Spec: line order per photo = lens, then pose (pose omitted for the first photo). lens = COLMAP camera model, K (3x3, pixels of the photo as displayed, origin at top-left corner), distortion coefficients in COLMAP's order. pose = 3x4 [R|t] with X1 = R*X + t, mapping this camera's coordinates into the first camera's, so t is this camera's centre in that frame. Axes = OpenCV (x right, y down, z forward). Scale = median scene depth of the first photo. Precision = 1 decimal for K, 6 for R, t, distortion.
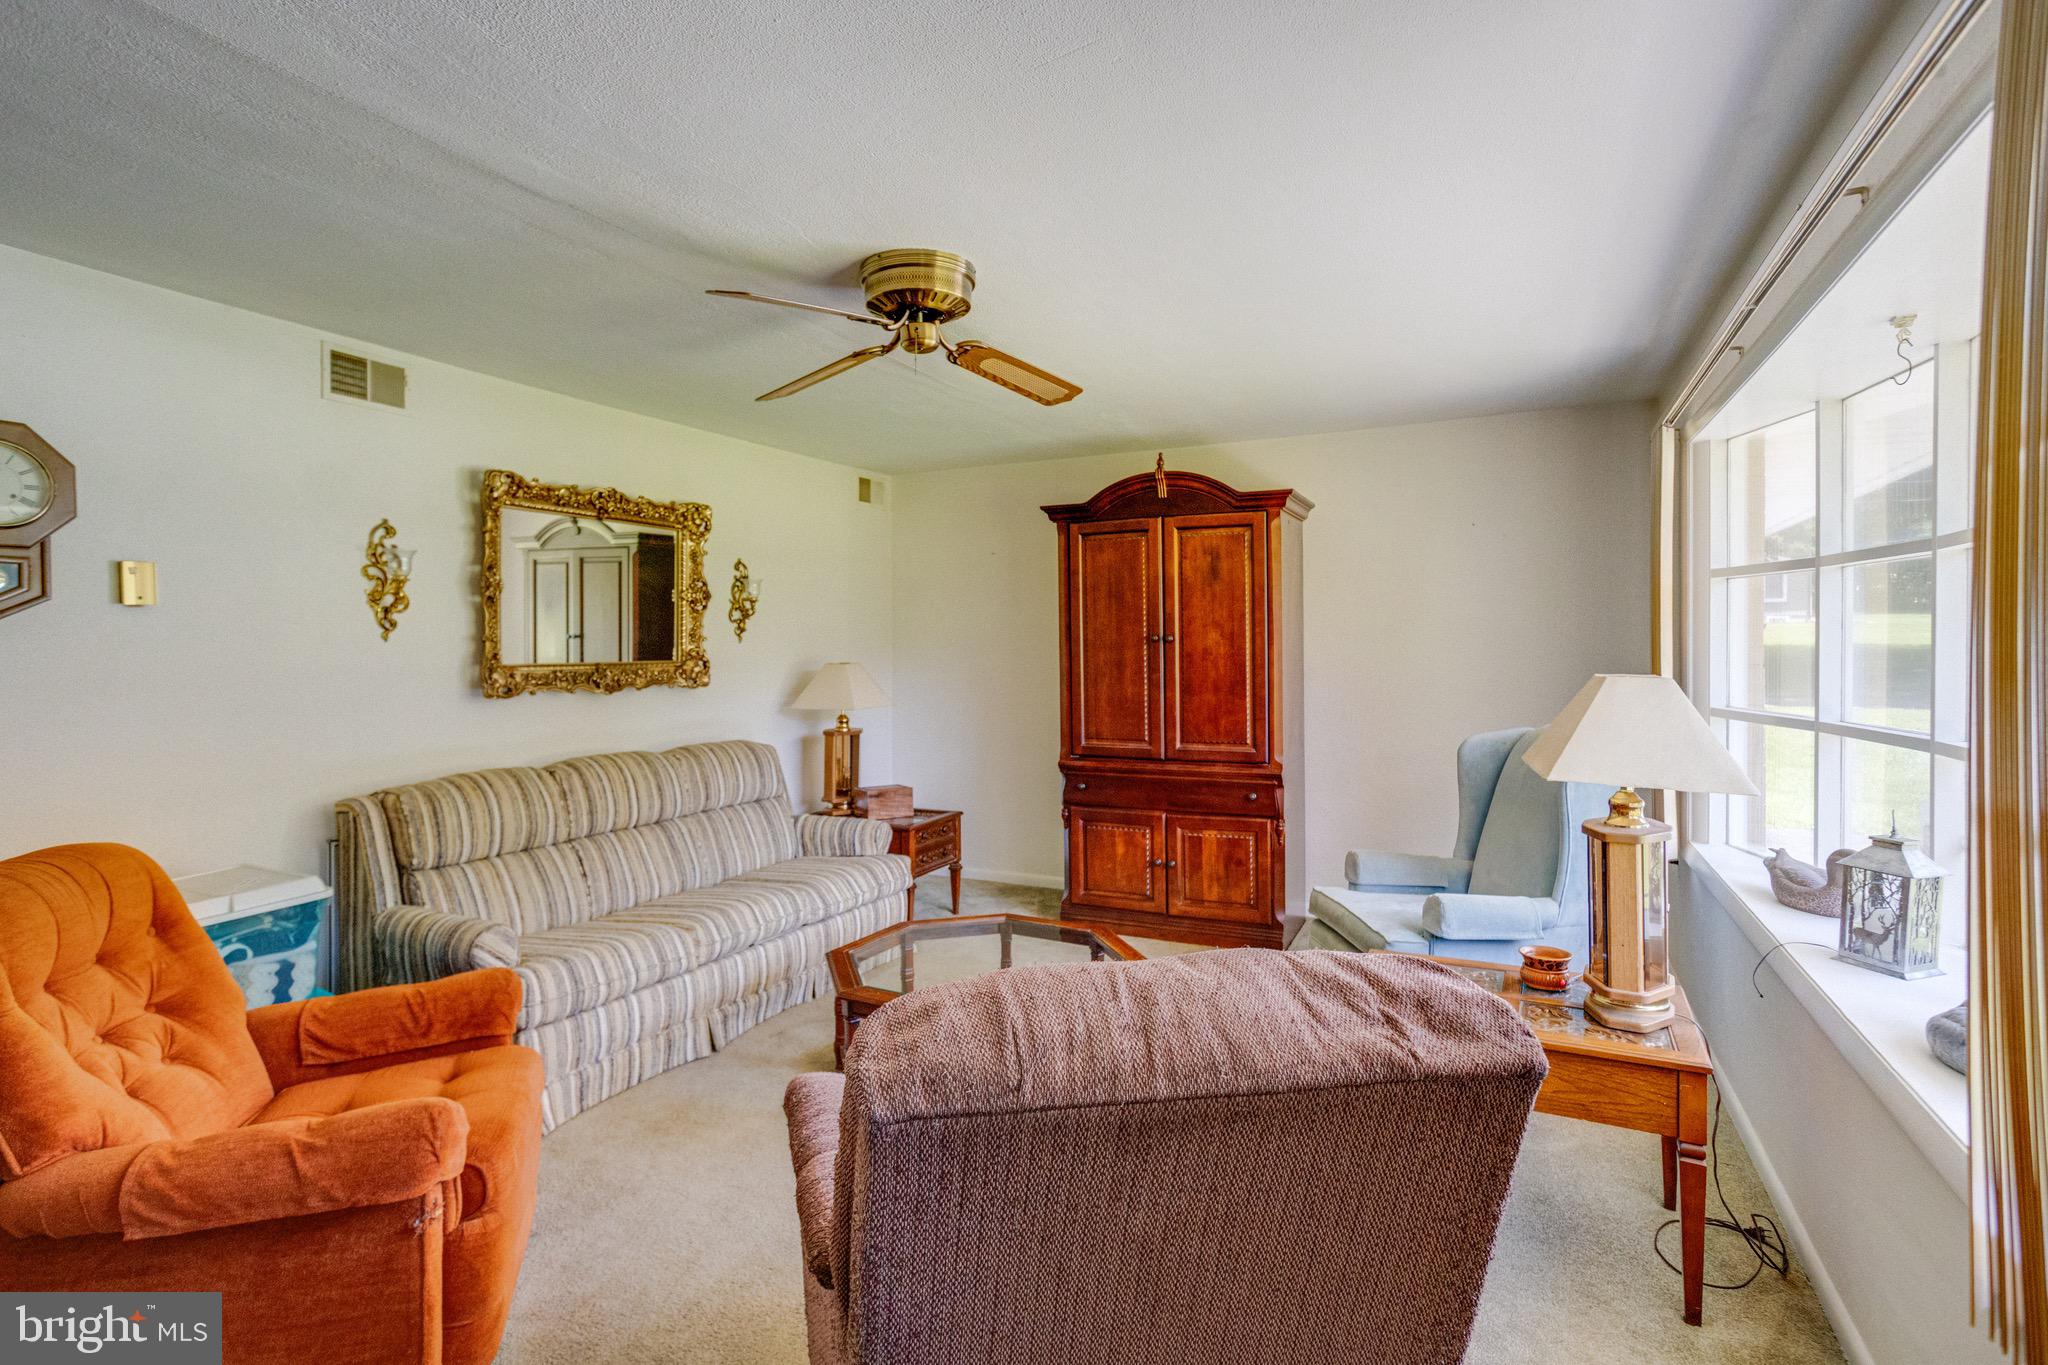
lens RADIAL K [[1000.7, 0, 1024.2], [0, 1000.7, 658.6], [0, 0, 1]] dist [-0.058359, 0.045858]
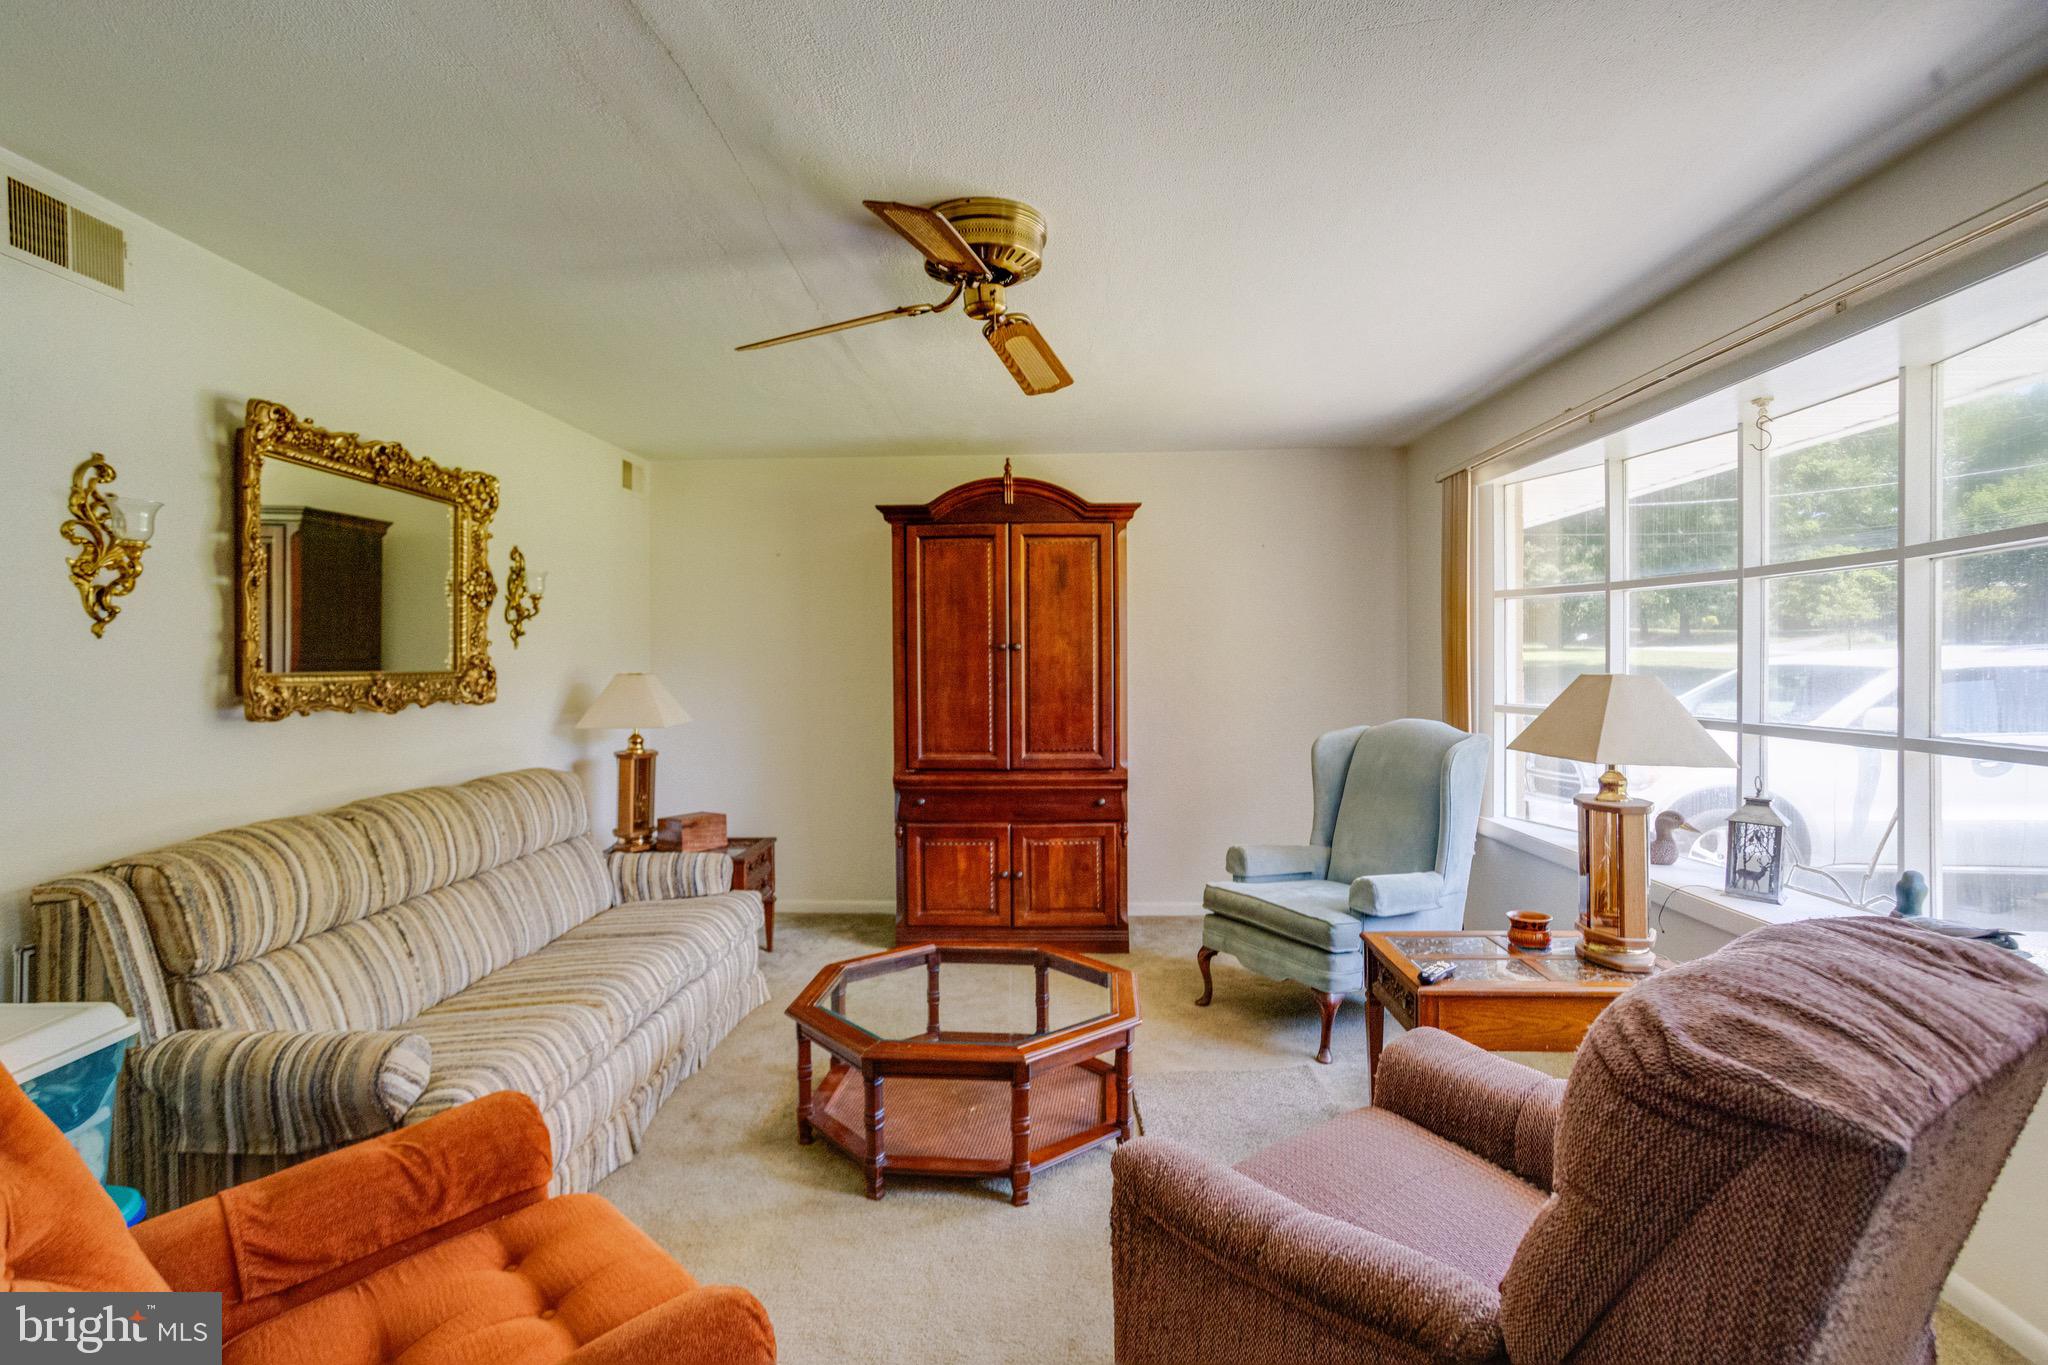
lens RADIAL K [[990.1, 0, 1014.5], [0, 990.1, 672.7], [0, 0, 1]] dist [-0.053763, 0.037664]
pose [[0.912192, -0.003536, 0.409747, -0.274422], [0.004355, 0.999990, -0.001066, 0.006968], [-0.409739, 0.002757, 0.912199, 0.115793]]
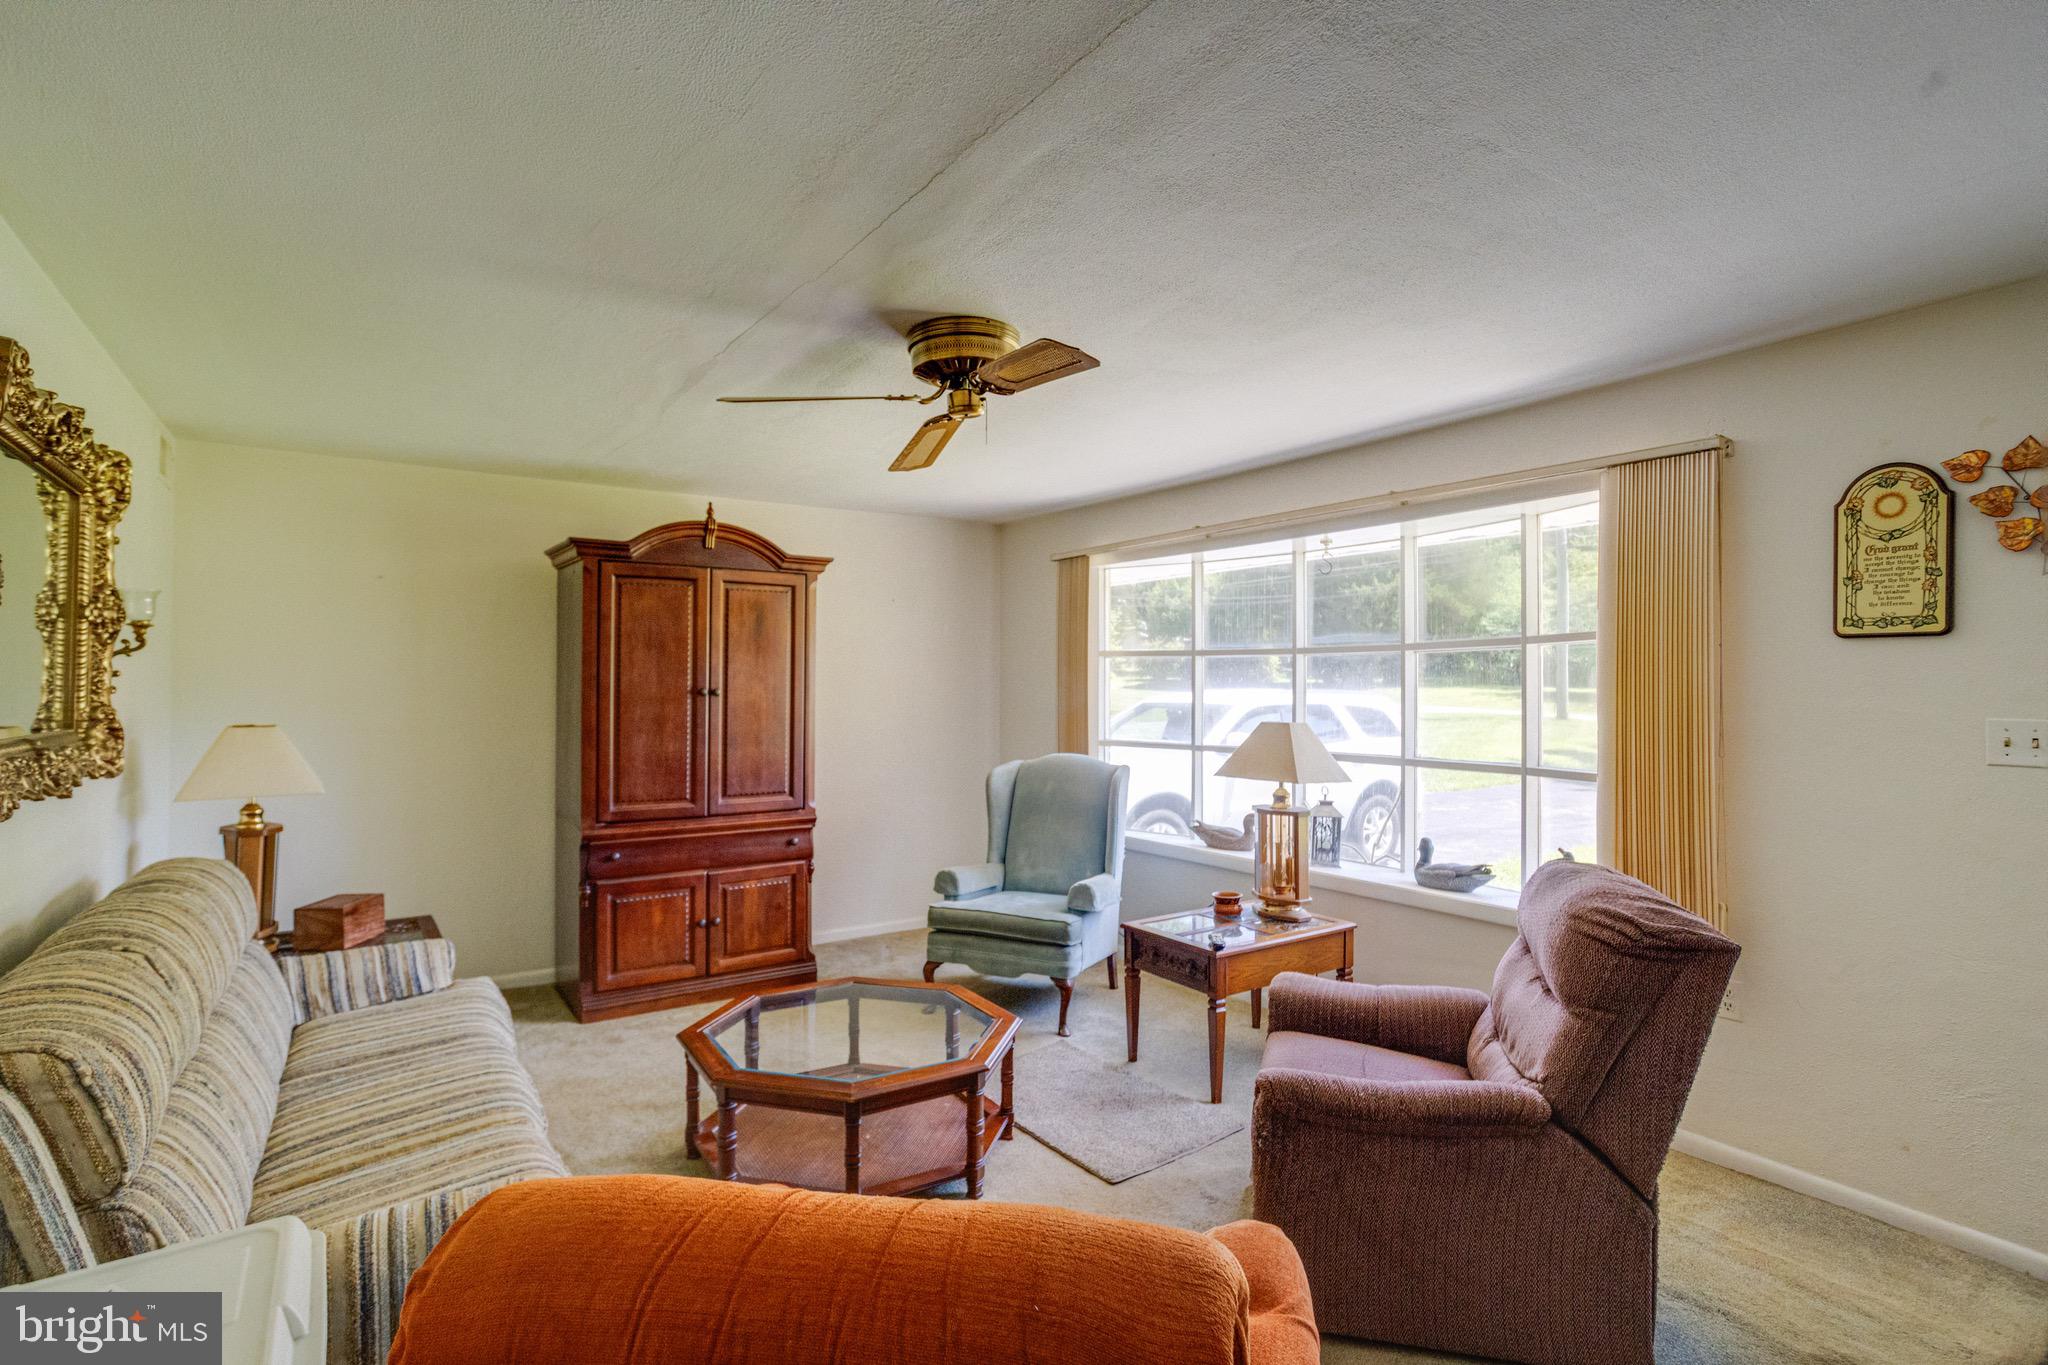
lens RADIAL K [[980.8, 0, 1007.3], [0, 980.8, 685.0], [0, 0, 1]] dist [-0.033668, 0.021947]
pose [[0.492263, 0.009493, 0.870395, -0.588957], [0.004543, 0.999899, -0.013475, -0.013654], [-0.870435, 0.010588, 0.492170, 0.294222]]
